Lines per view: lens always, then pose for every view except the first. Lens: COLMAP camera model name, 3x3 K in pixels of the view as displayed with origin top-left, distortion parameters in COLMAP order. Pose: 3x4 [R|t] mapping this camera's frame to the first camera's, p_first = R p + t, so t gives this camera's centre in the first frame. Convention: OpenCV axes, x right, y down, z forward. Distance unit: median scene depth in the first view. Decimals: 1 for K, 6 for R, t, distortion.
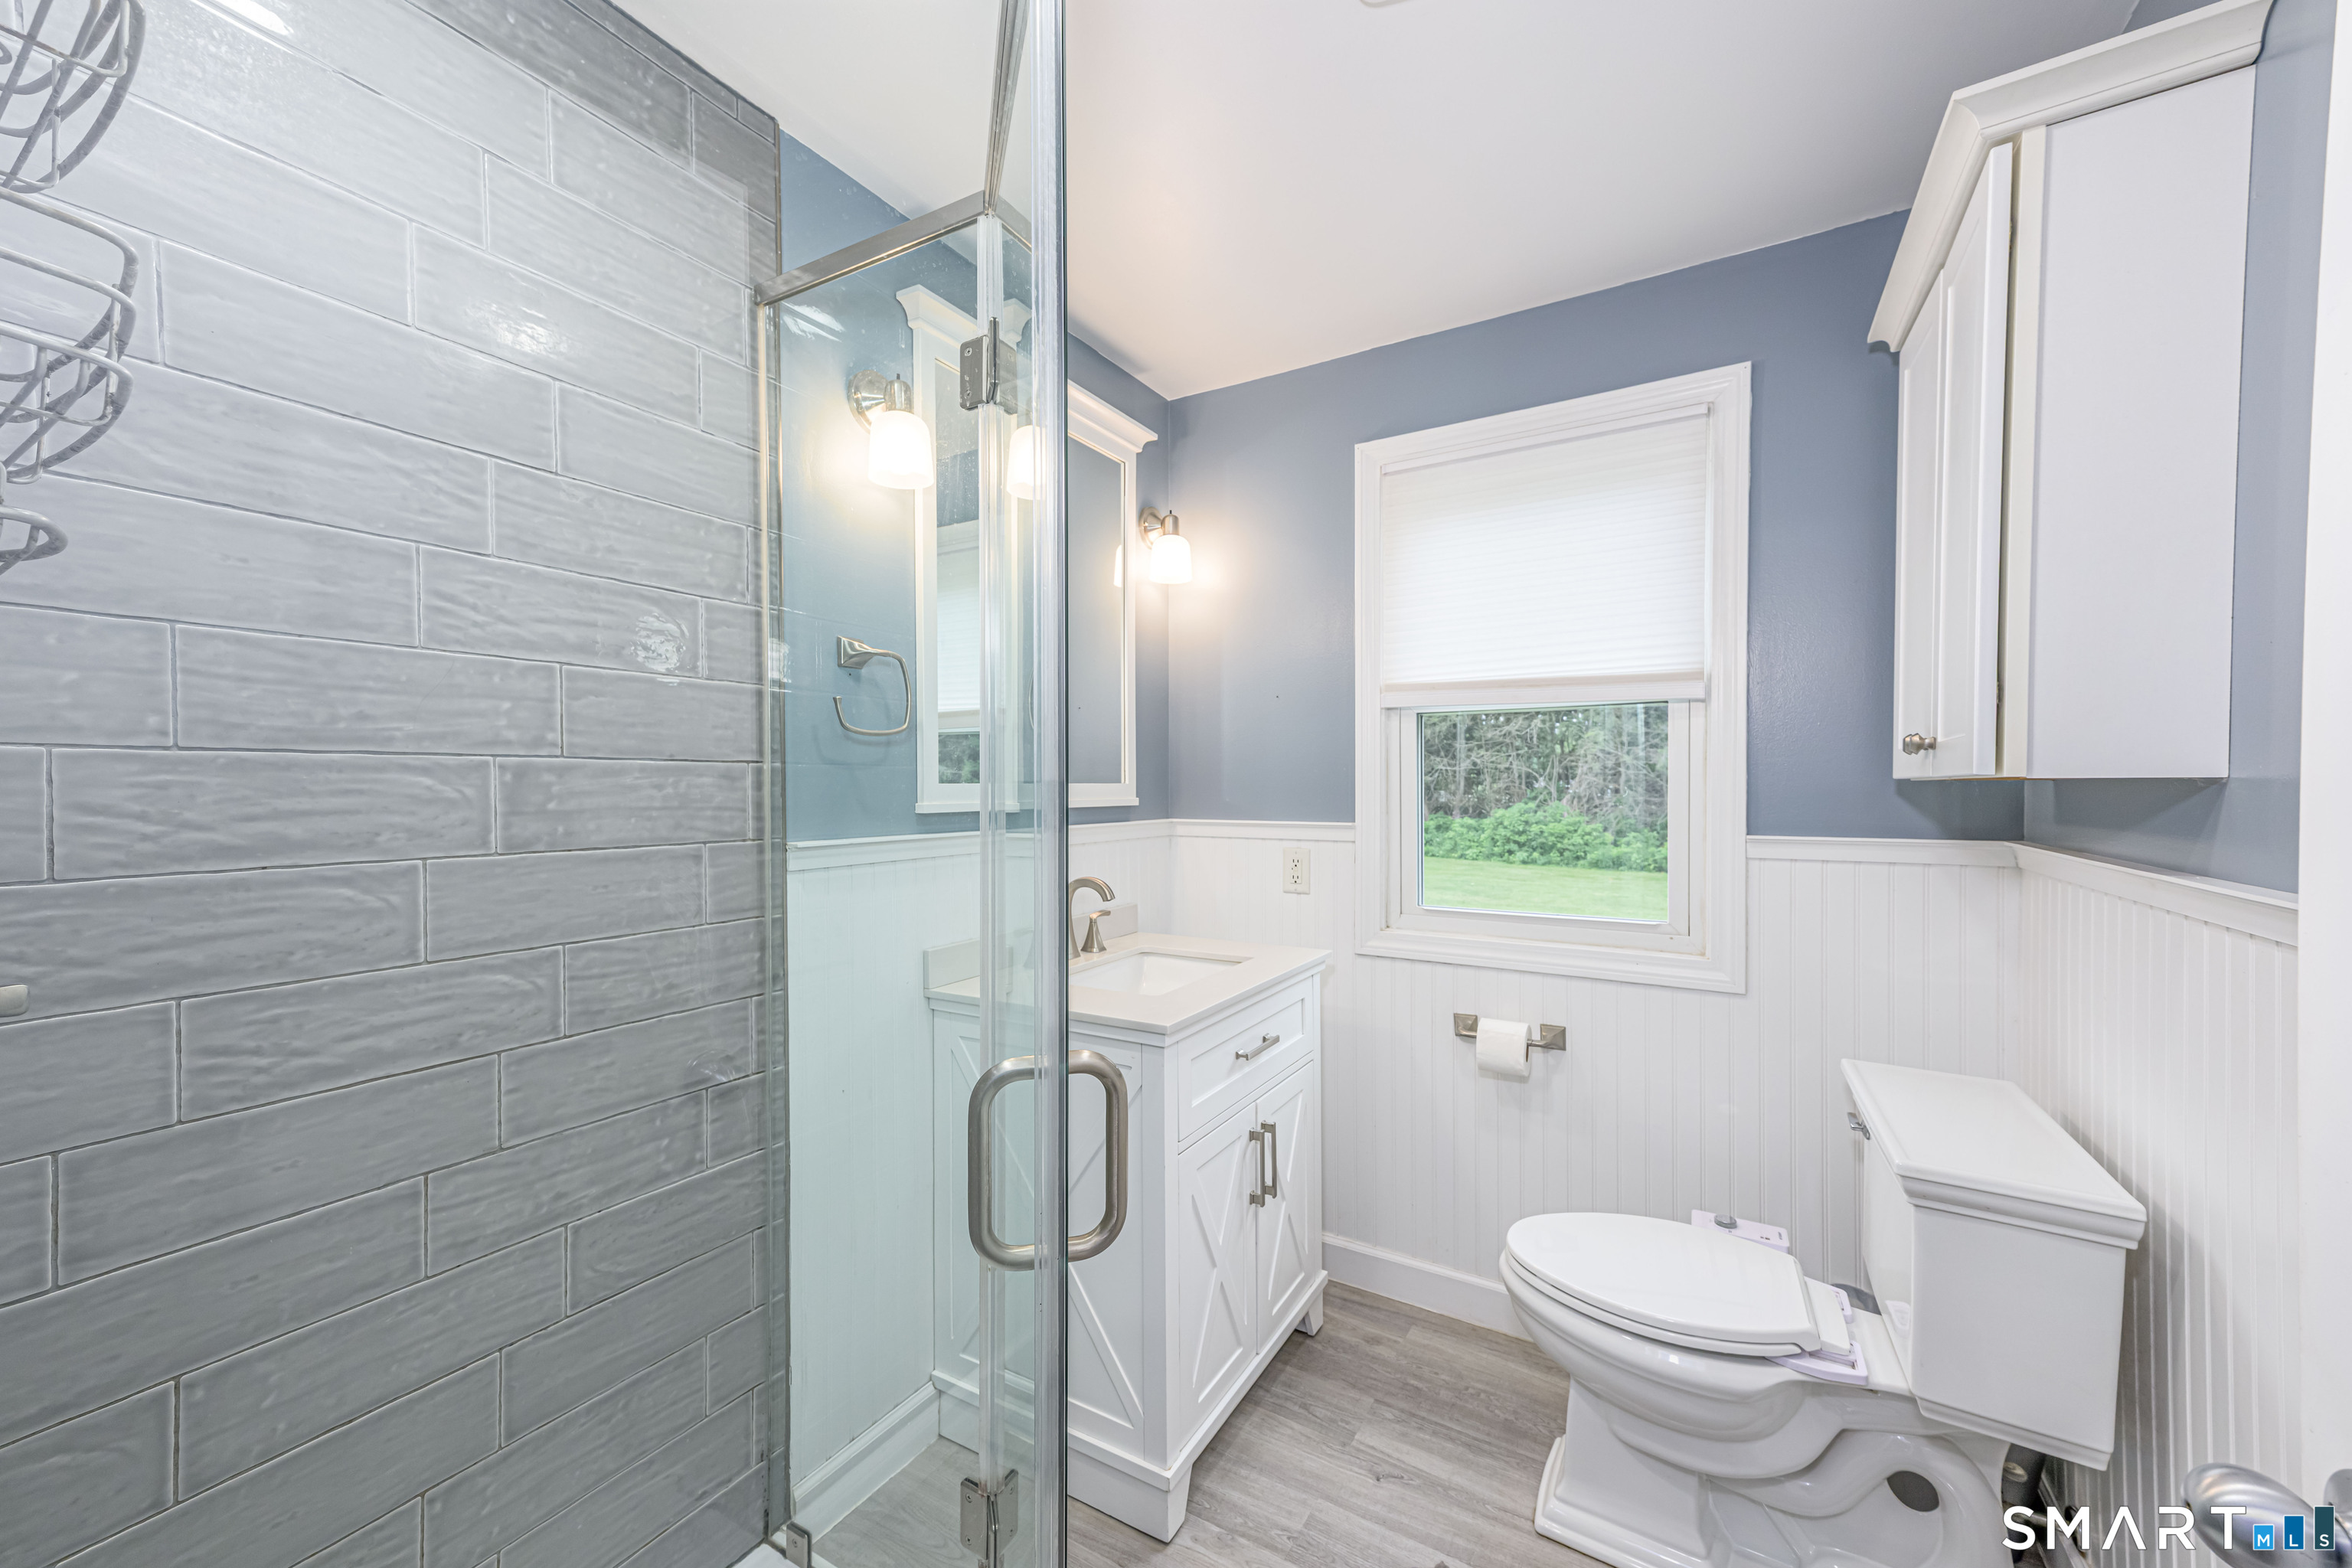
lens RADIAL K [[919.6, 0, 1163.2], [0, 919.6, 792.6], [0, 0, 1]] dist [0.022313, 0.001007]
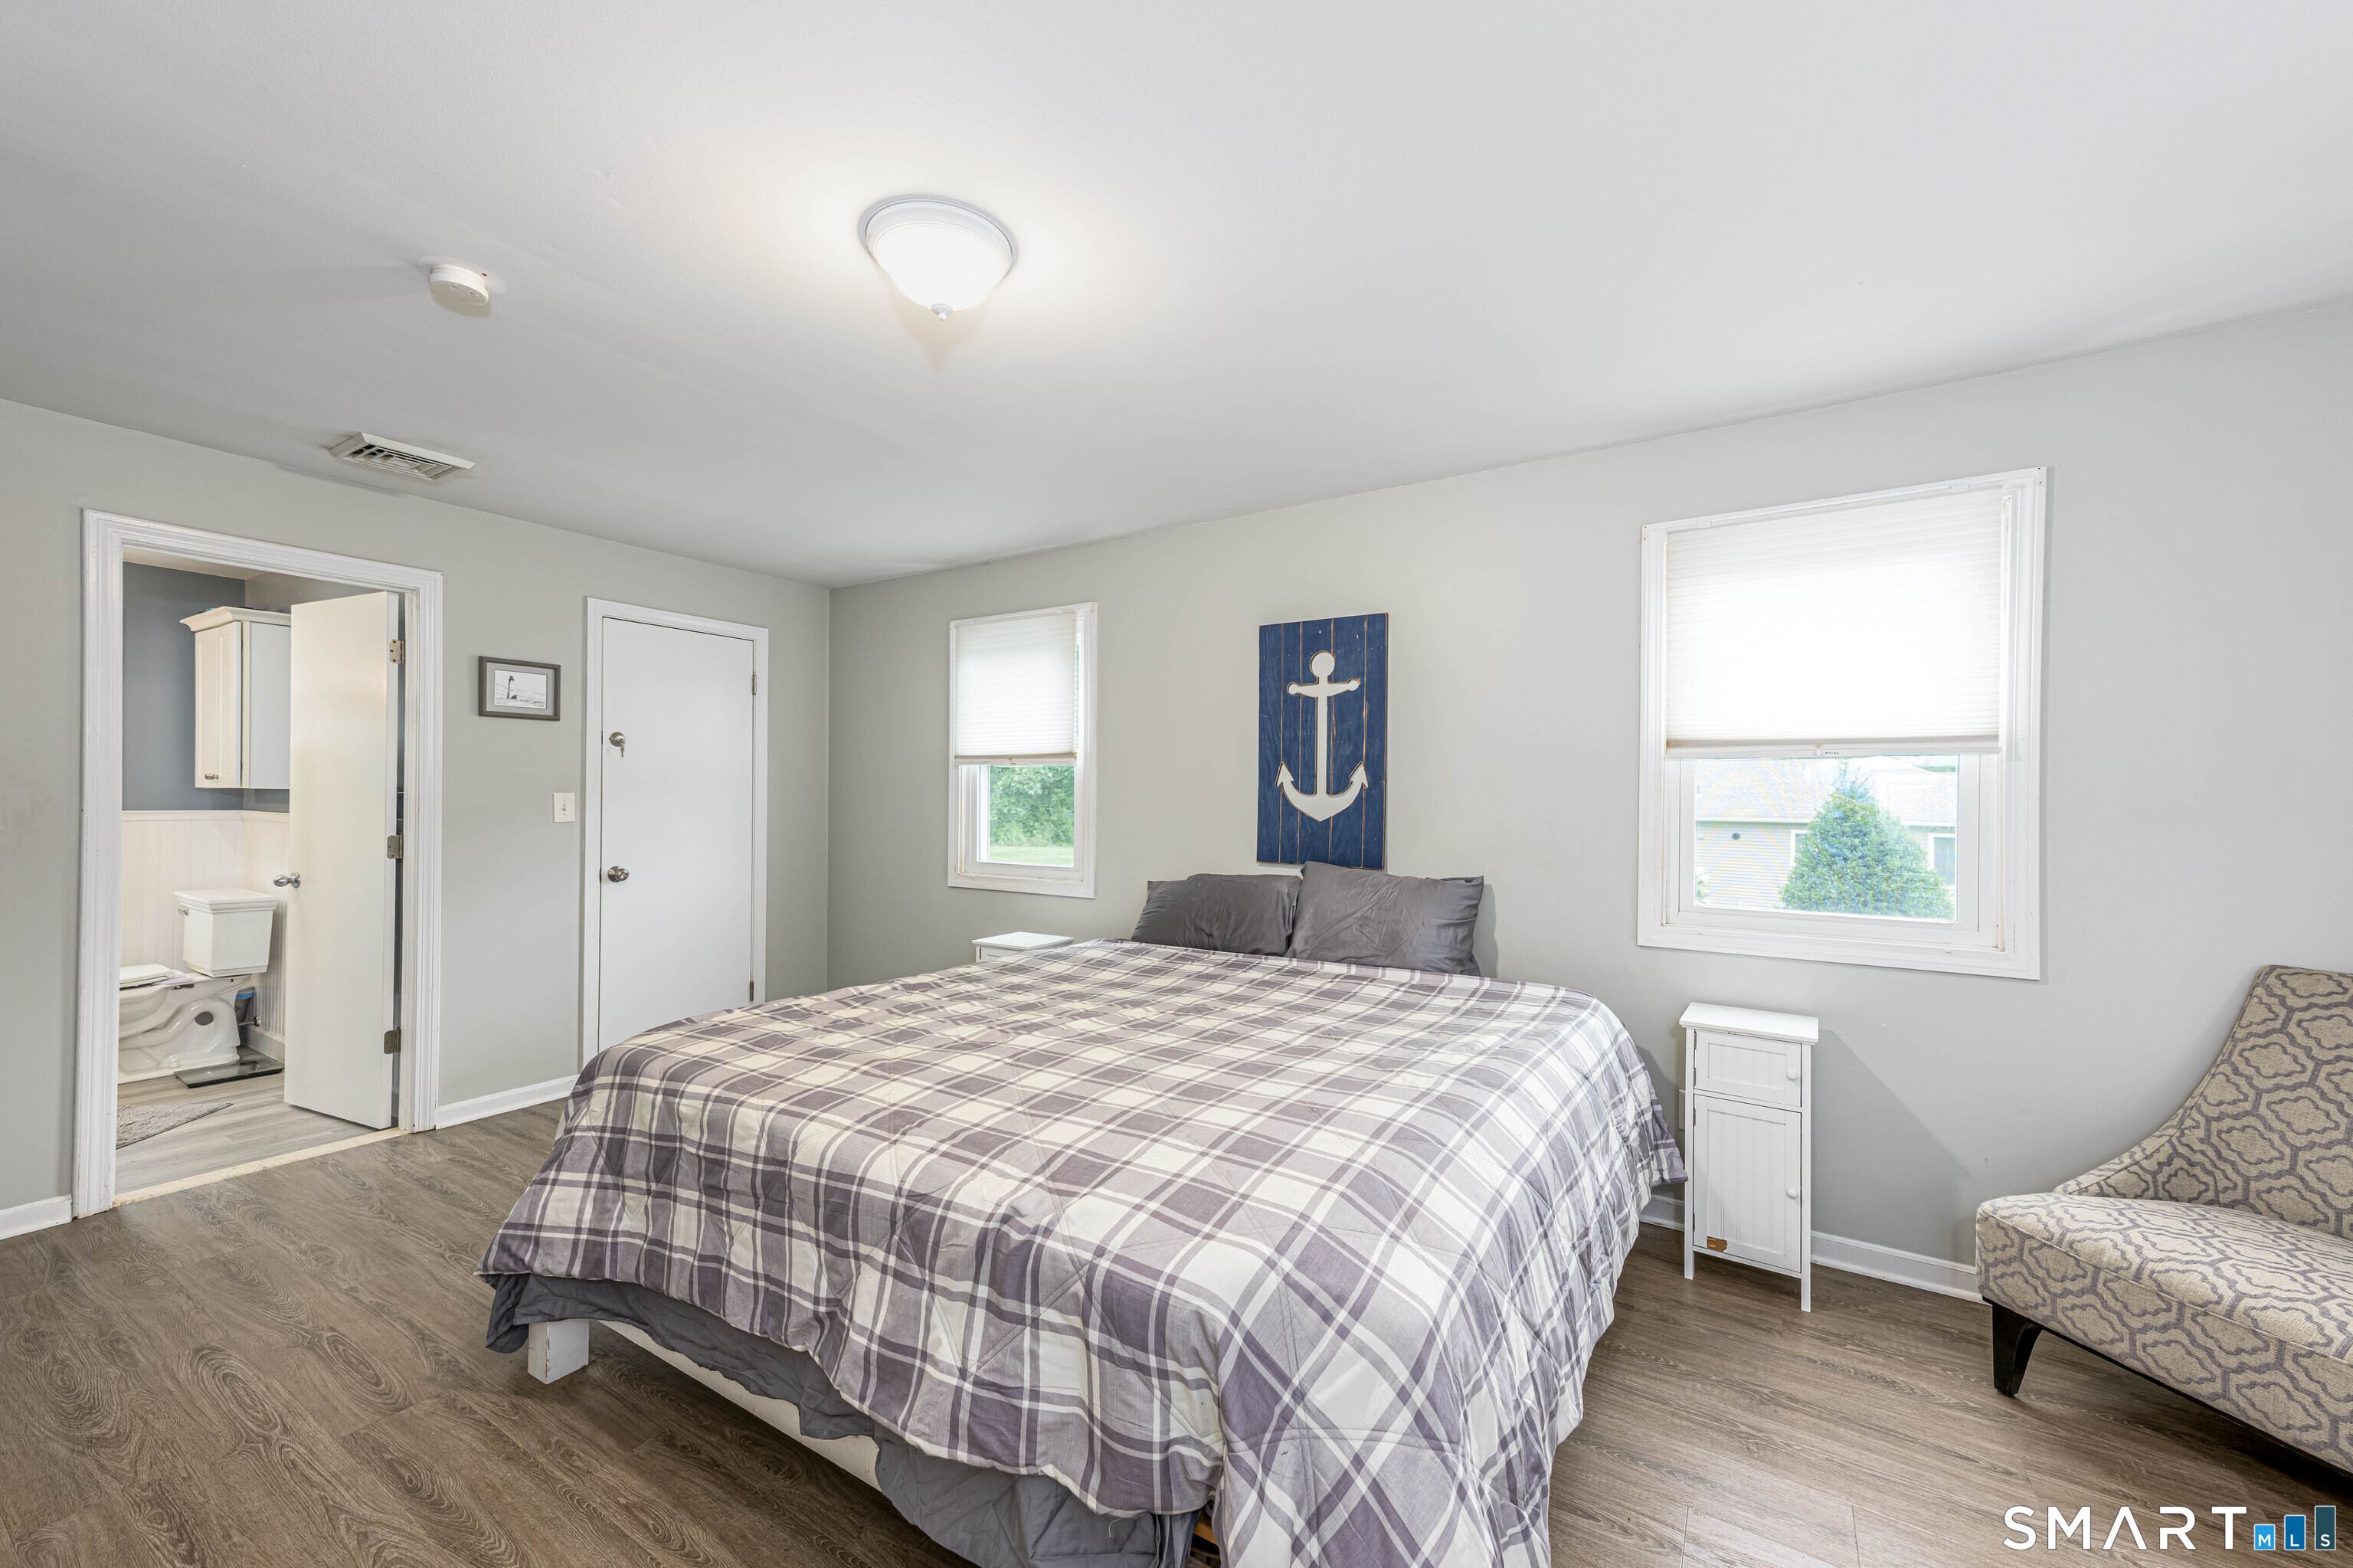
lens RADIAL K [[920.0, 0, 1166.4], [0, 920.0, 795.2], [0, 0, 1]] dist [0.022313, 0.001007]
pose [[0.040869, -0.002743, 0.999161, -1.415966], [0.001983, 0.999994, 0.002664, 0.004216], [-0.999163, 0.001873, 0.040875, -1.487393]]
